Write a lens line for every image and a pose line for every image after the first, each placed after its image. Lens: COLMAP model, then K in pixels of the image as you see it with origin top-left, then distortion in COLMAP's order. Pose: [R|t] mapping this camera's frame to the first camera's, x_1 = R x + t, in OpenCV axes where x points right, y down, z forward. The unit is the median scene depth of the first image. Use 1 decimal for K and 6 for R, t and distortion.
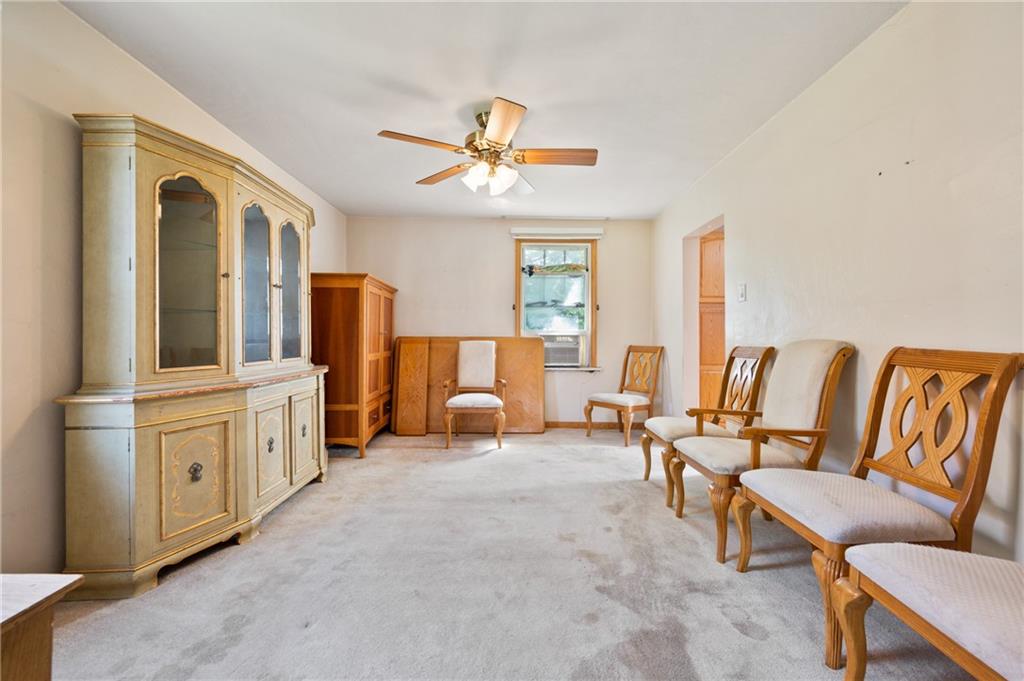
lens RADIAL K [[411.6, 0, 514.2], [0, 411.6, 338.3], [0, 0, 1]] dist [-0.002007, -0.000276]
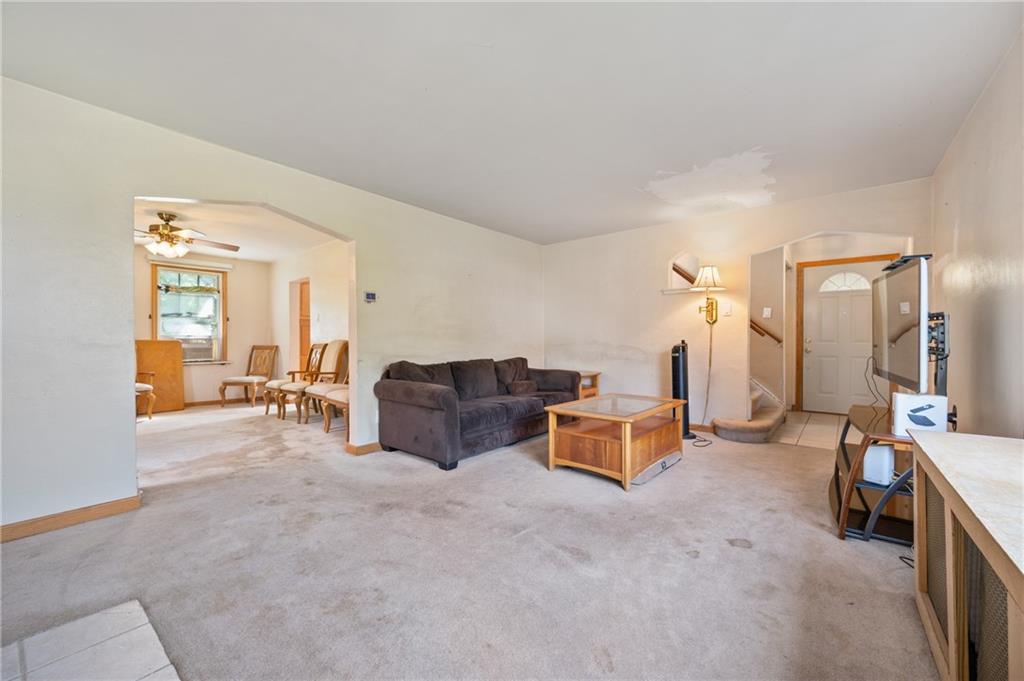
lens RADIAL K [[411.6, 0, 514.2], [0, 411.6, 338.3], [0, 0, 1]] dist [-0.002007, -0.000276]
pose [[0.655084, -0.001827, 0.755554, -0.229757], [0.008595, 0.999950, -0.005035, 0.007708], [-0.755507, 0.009792, 0.655067, -0.701465]]
